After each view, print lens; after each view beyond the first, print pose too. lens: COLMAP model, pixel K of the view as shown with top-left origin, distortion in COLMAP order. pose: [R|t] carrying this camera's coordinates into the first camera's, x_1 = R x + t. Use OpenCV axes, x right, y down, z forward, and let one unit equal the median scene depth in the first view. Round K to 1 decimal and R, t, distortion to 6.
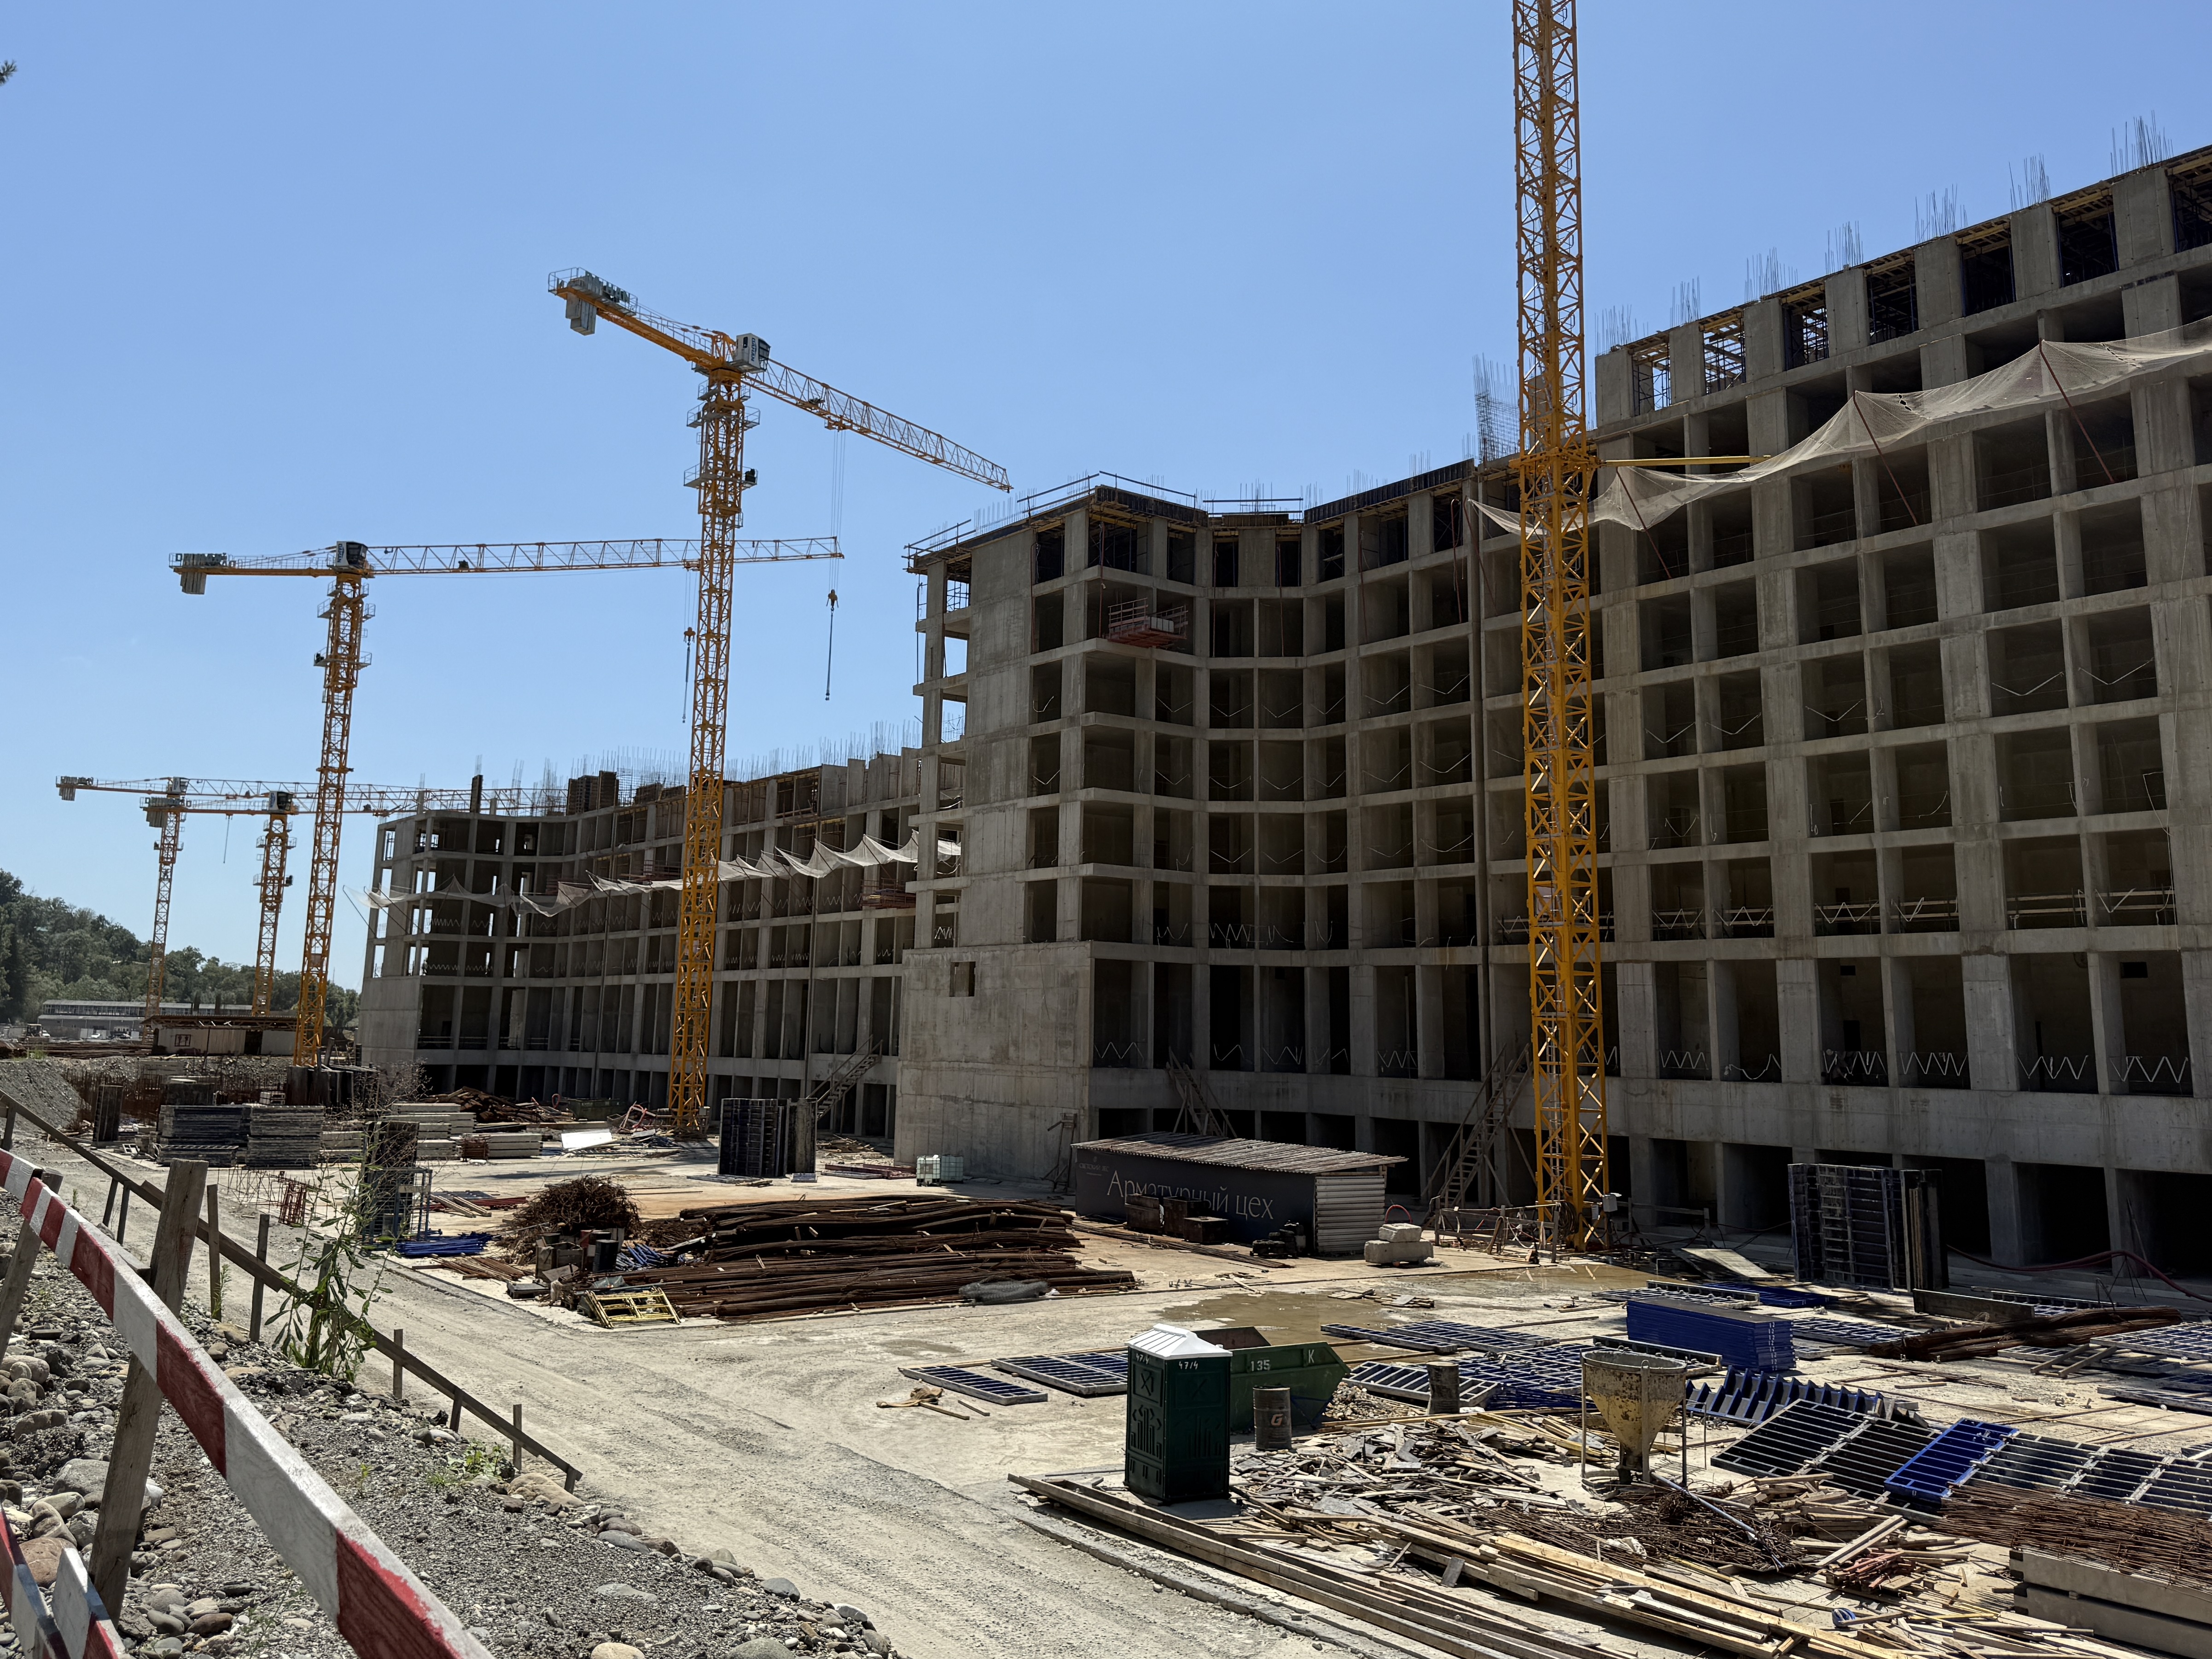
lens RADIAL K [[1879.9, 0, 1099.8], [0, 1879.9, 744.0], [0, 0, 1]] dist [0.148625, -0.250143]
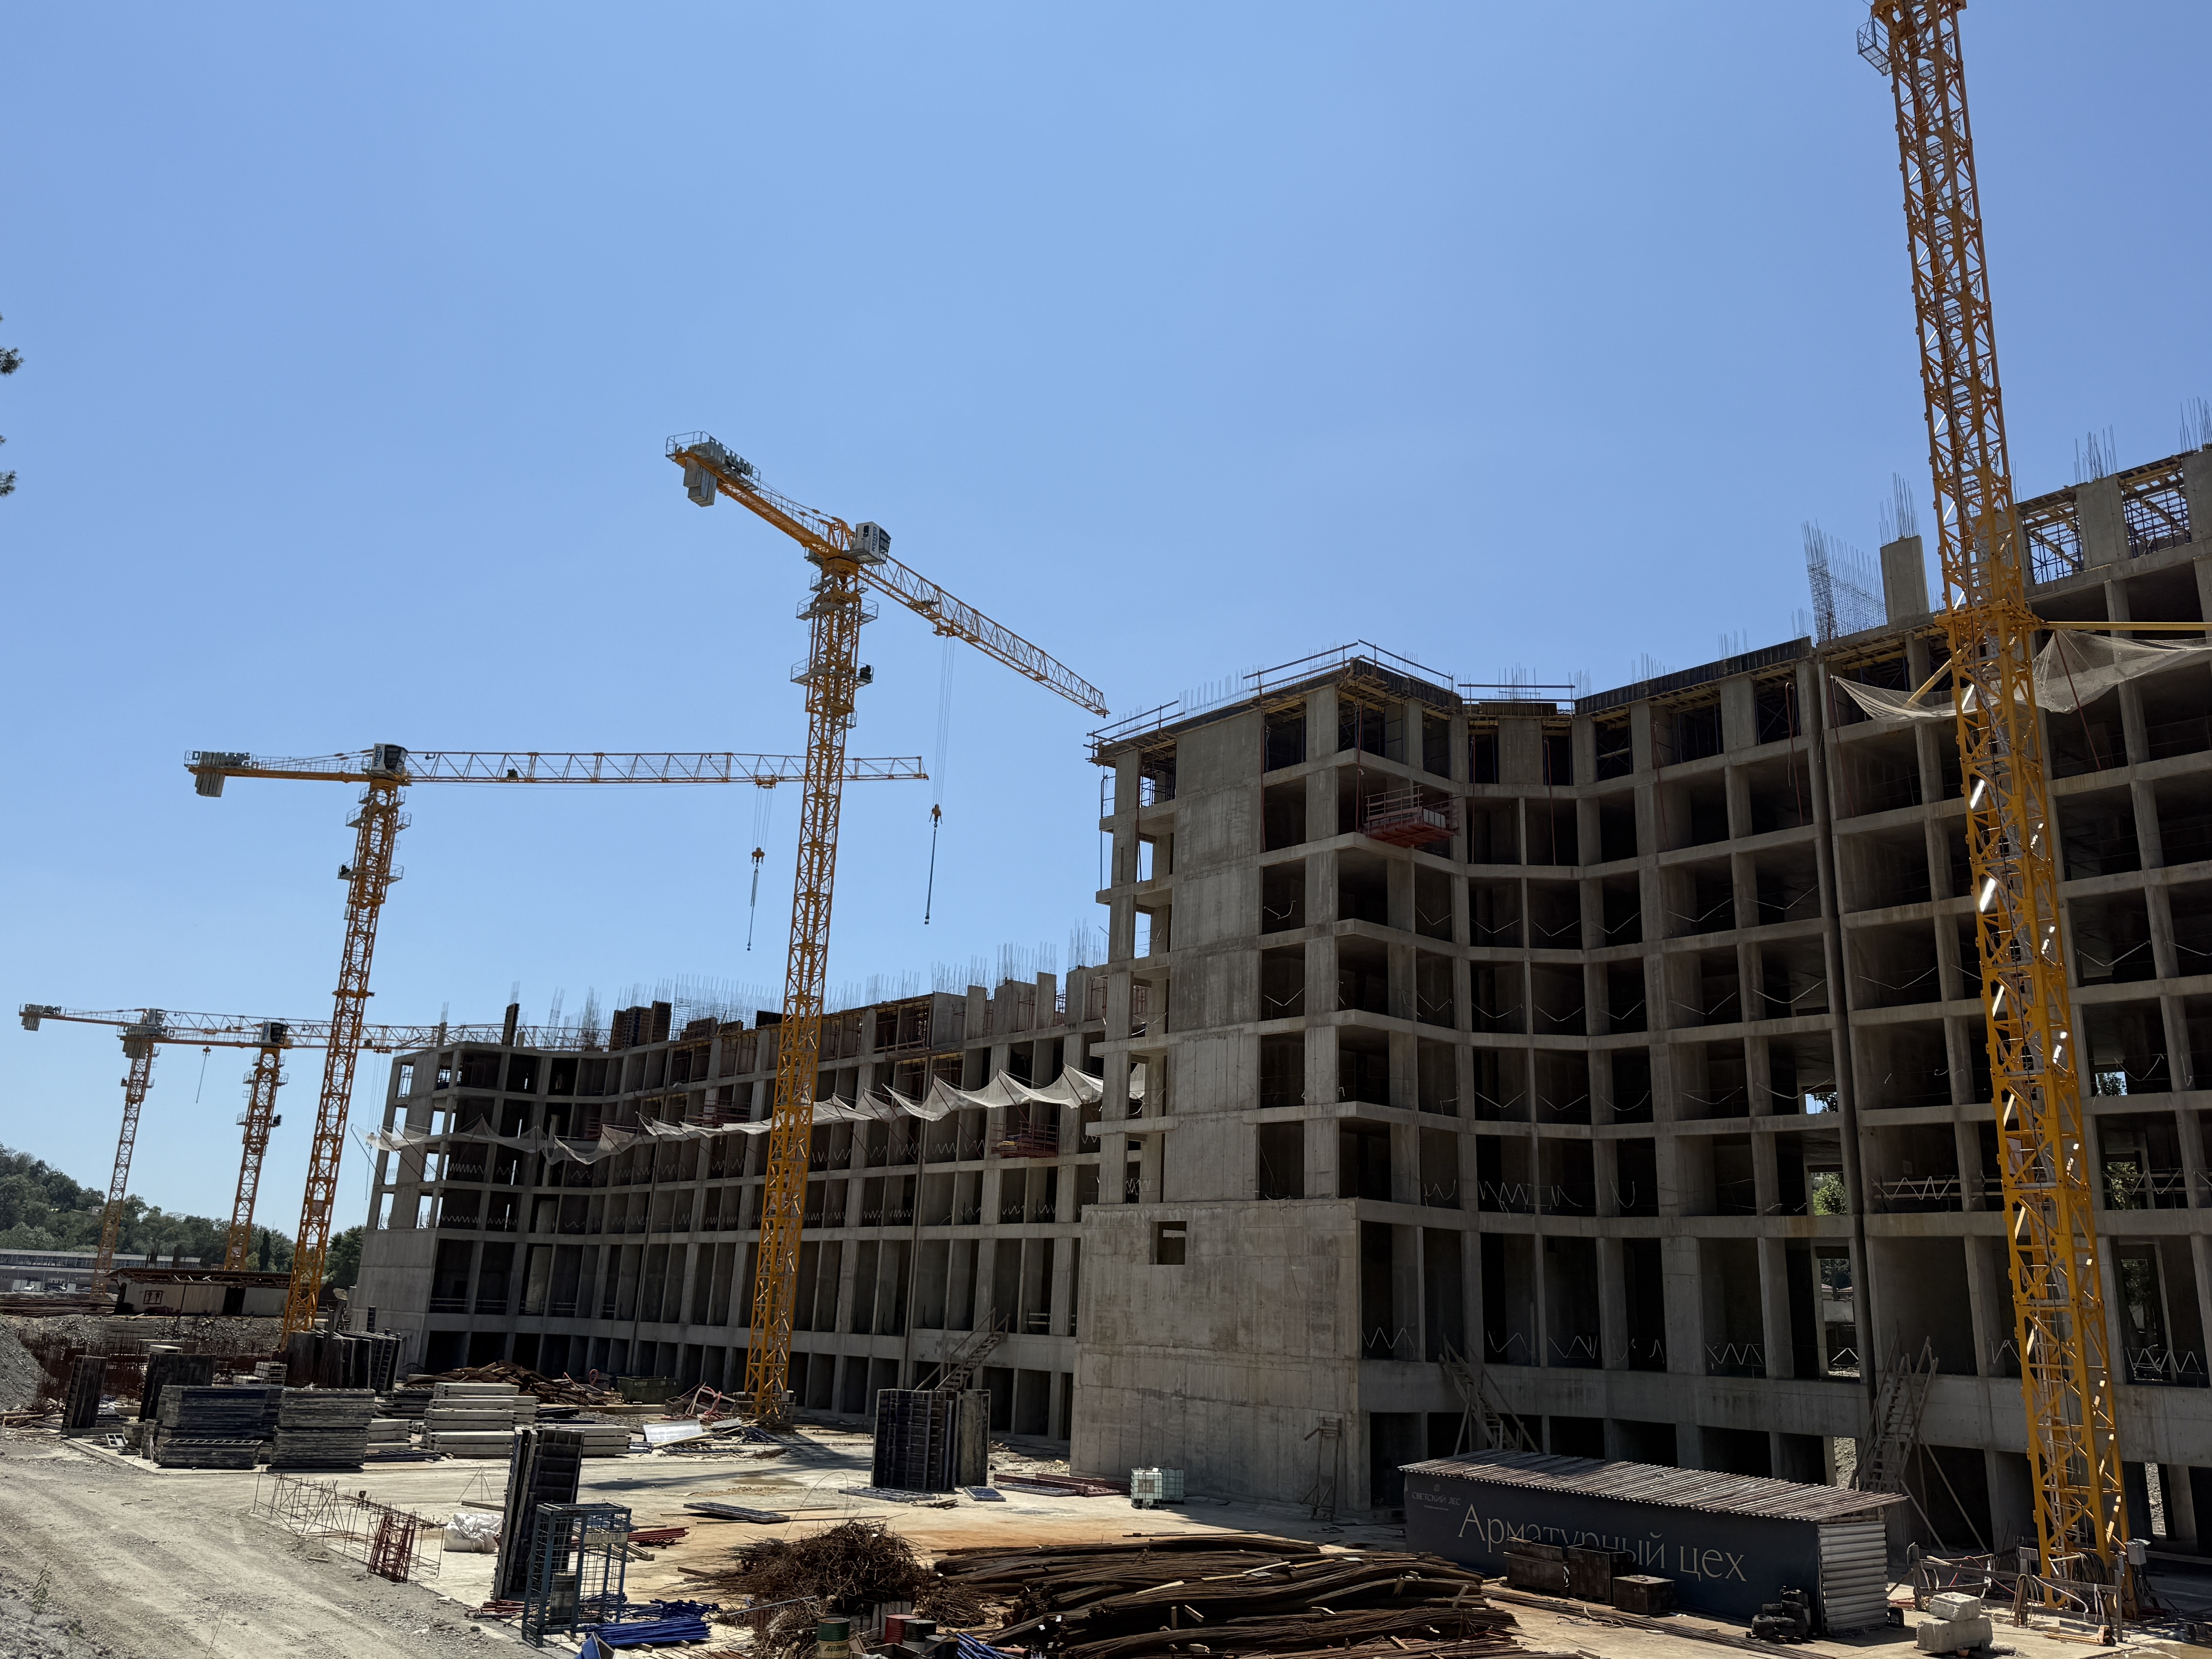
lens RADIAL K [[1708.4, 0, 1106.0], [0, 1708.4, 829.5], [0, 0, 1]] dist [0.102927, -0.167845]
pose [[0.996954, 0.034592, 0.069899, -0.130978], [-0.026312, 0.992890, -0.116087, 0.027087], [-0.073418, 0.113895, 0.990776, 0.194411]]
